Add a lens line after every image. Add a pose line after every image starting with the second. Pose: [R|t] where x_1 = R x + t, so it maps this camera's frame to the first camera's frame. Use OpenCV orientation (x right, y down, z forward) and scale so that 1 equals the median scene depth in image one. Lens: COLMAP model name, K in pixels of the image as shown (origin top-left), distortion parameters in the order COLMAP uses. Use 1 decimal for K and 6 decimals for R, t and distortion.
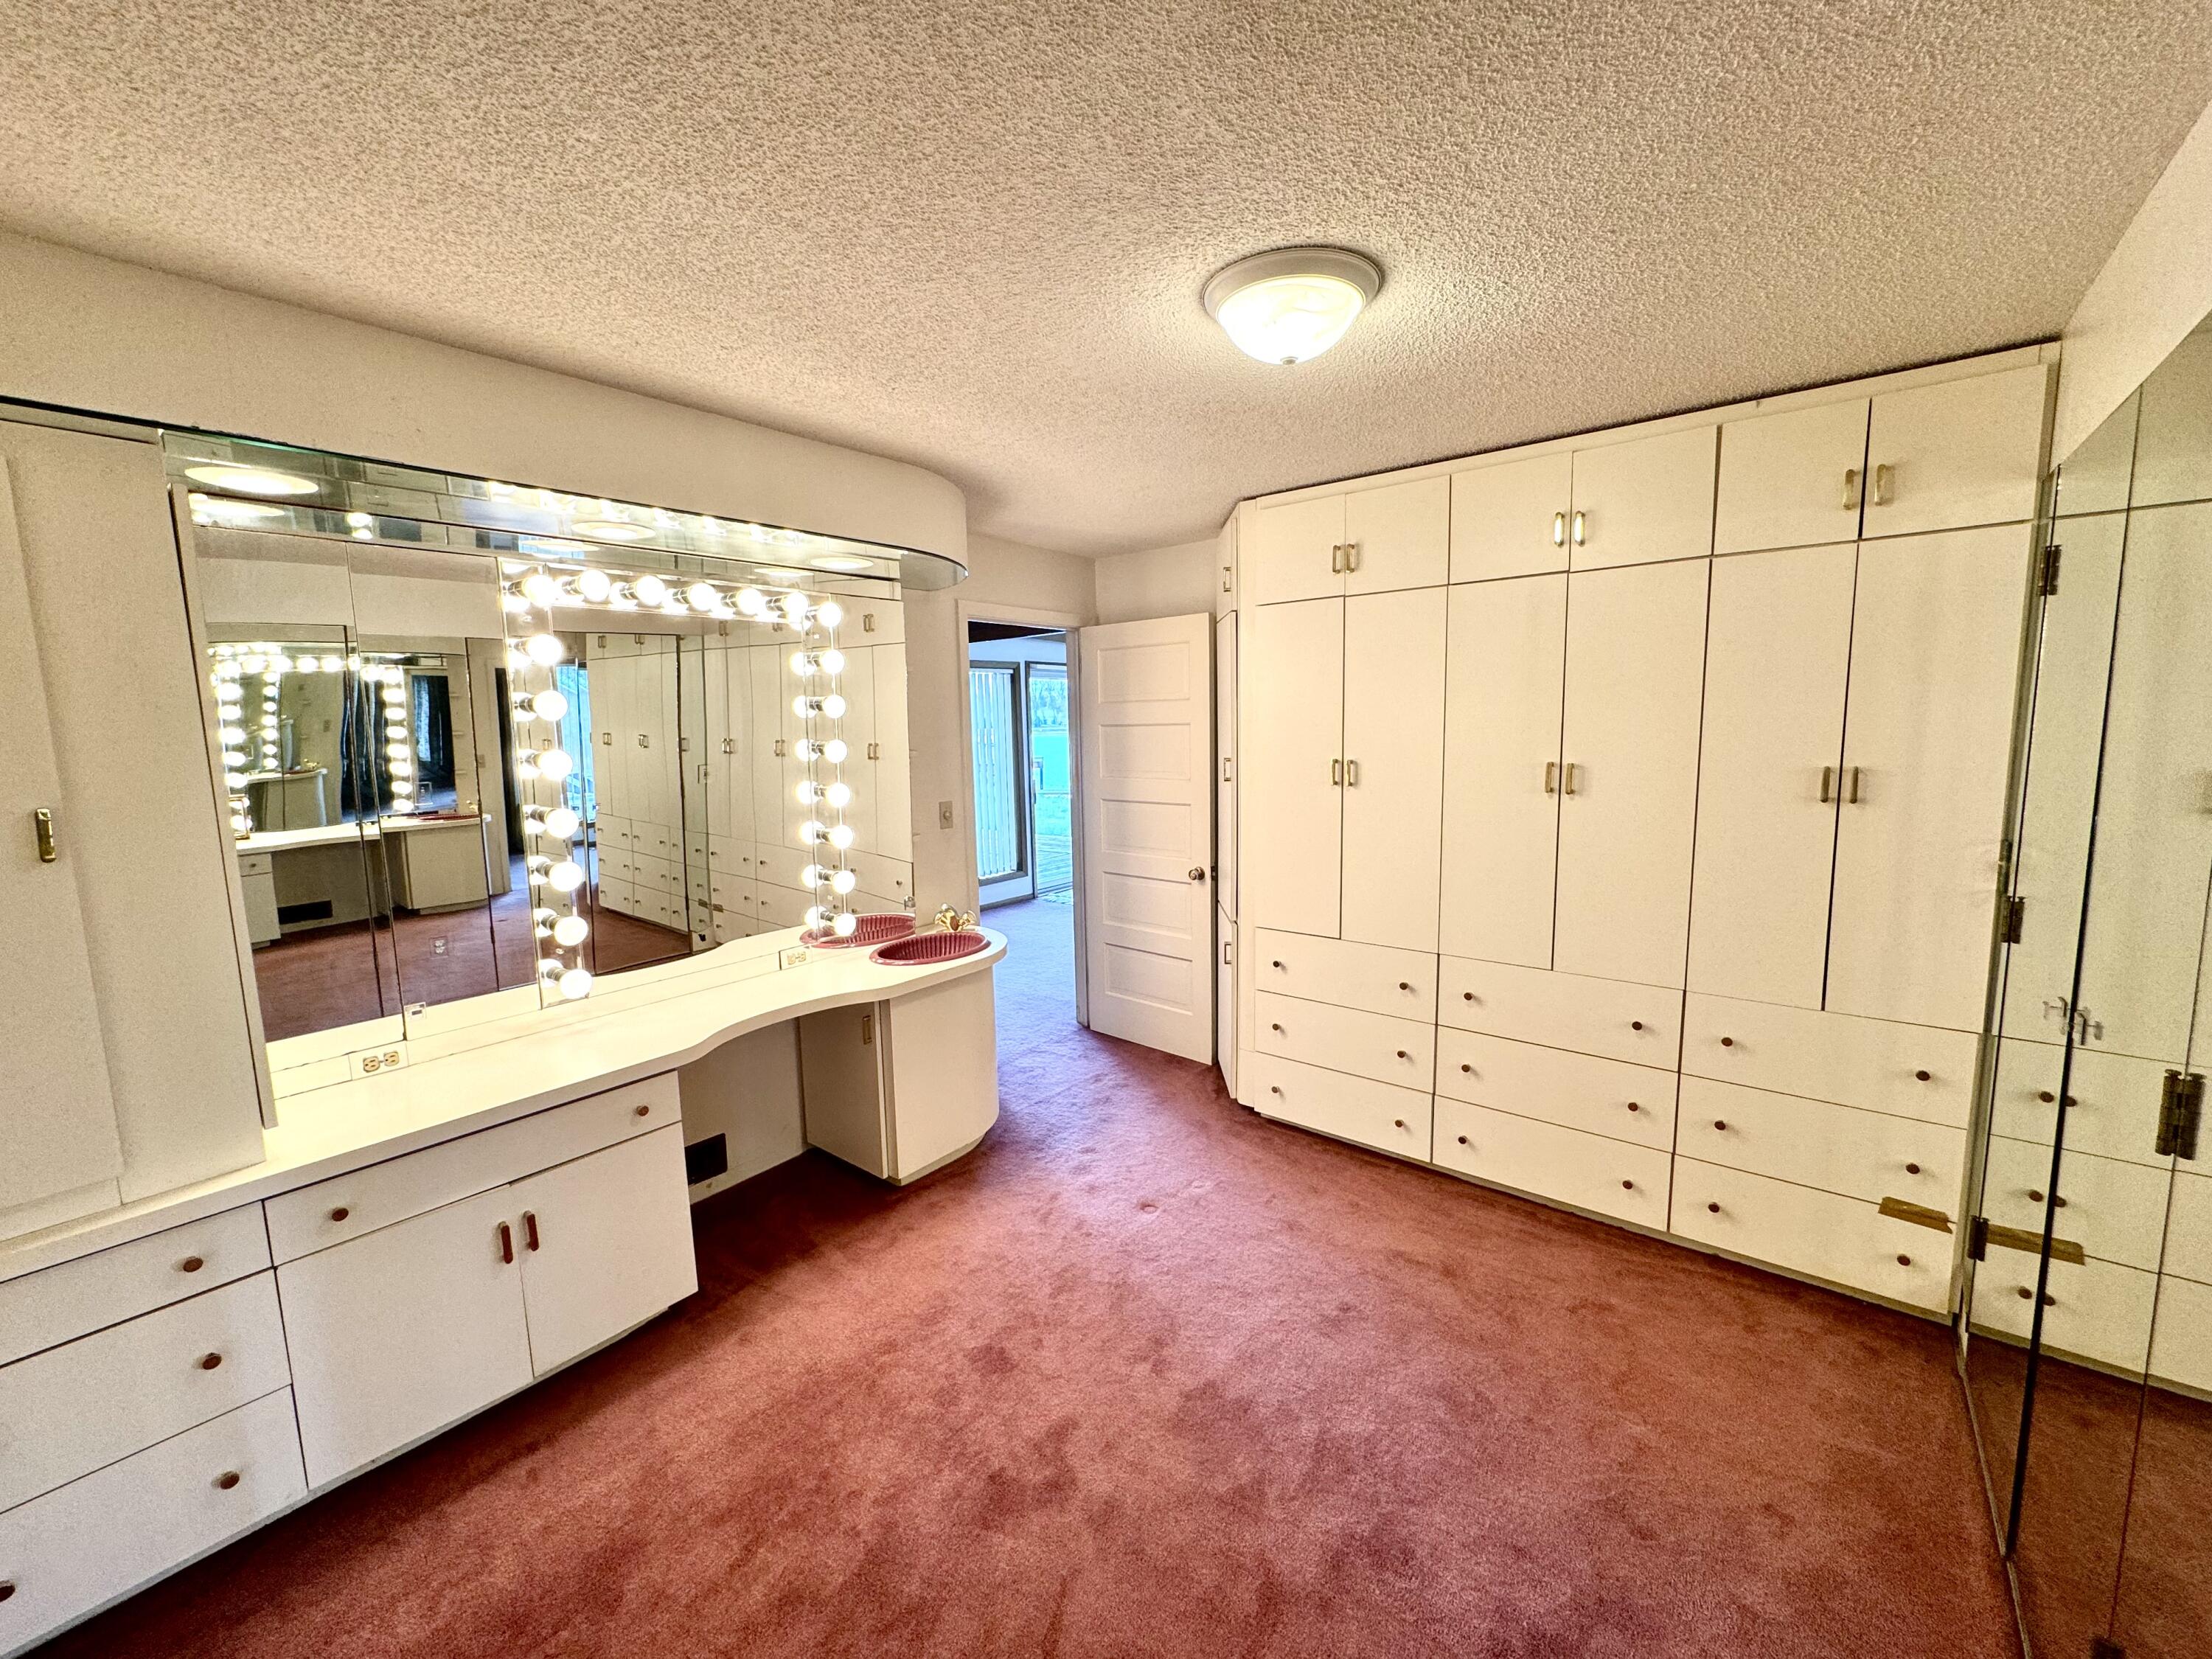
lens RADIAL K [[877.6, 0, 1103.2], [0, 877.6, 824.3], [0, 0, 1]] dist [0.000107, -0.000384]
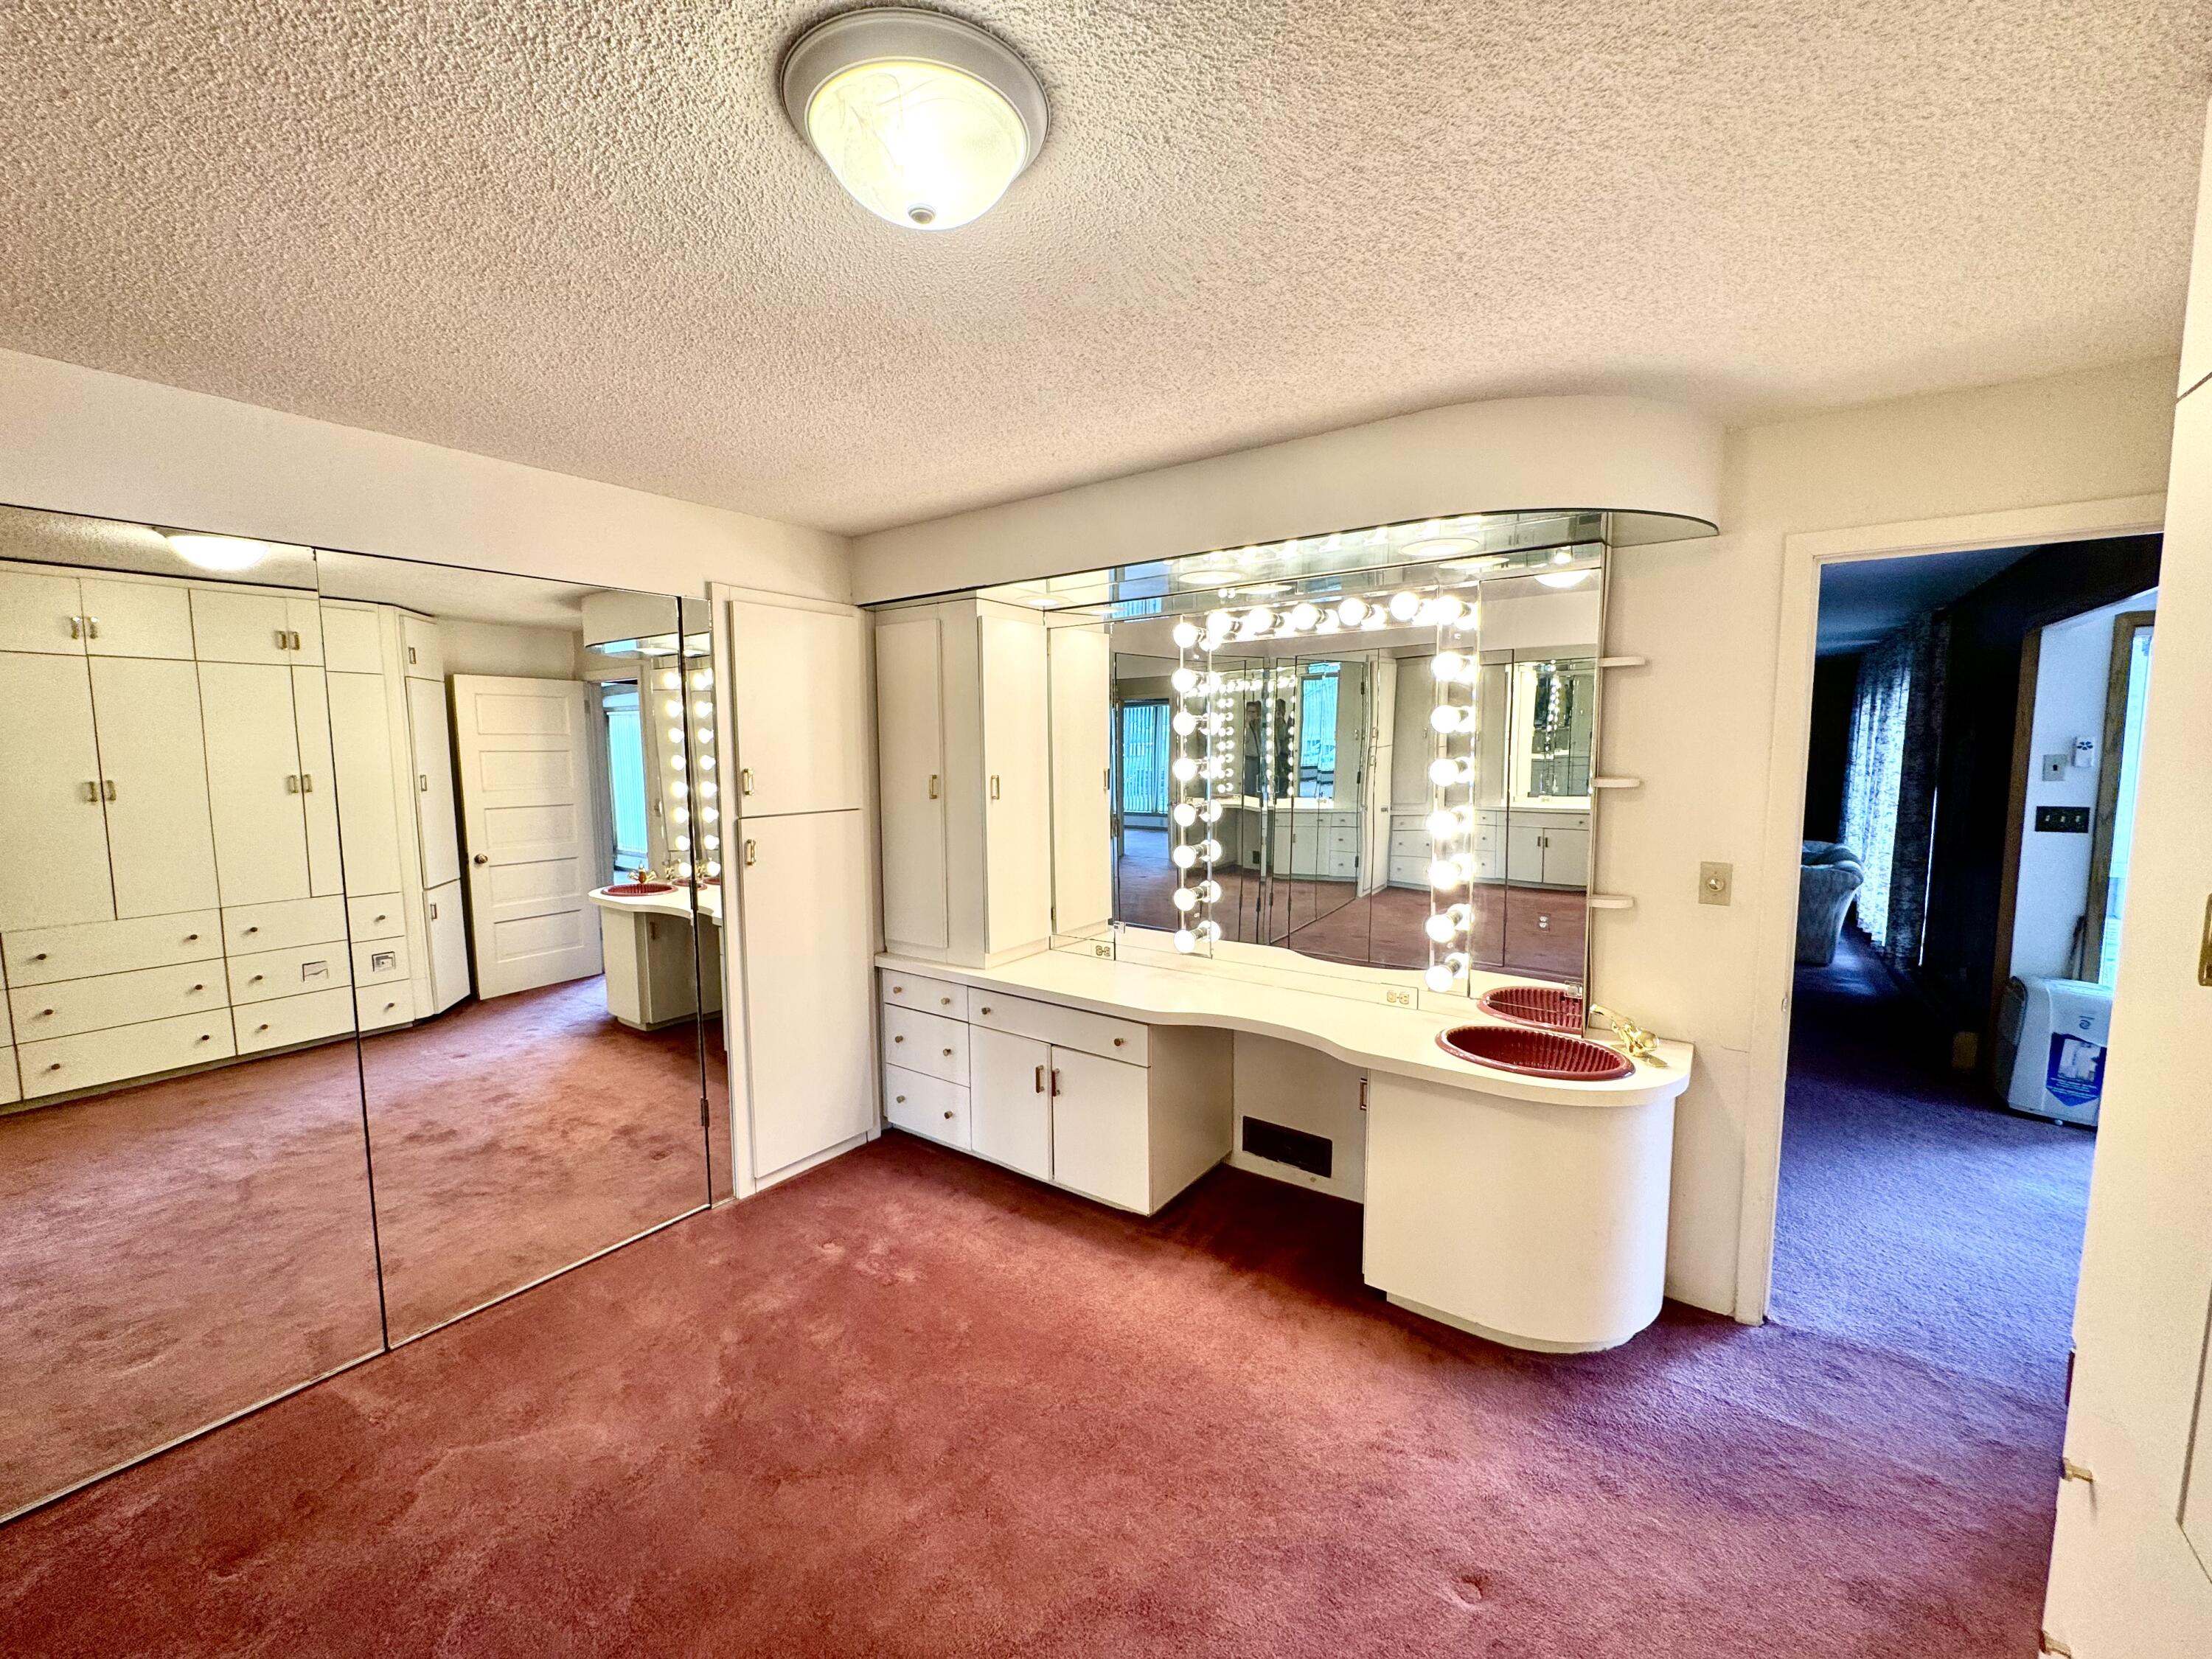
lens RADIAL K [[877.6, 0, 1106.1], [0, 877.6, 828.3], [0, 0, 1]] dist [0.000107, -0.000384]
pose [[0.067123, 0.117742, -0.990773, 0.693358], [-0.112455, 0.987578, 0.109743, -0.117570], [0.991387, 0.104051, 0.079530, 0.838642]]
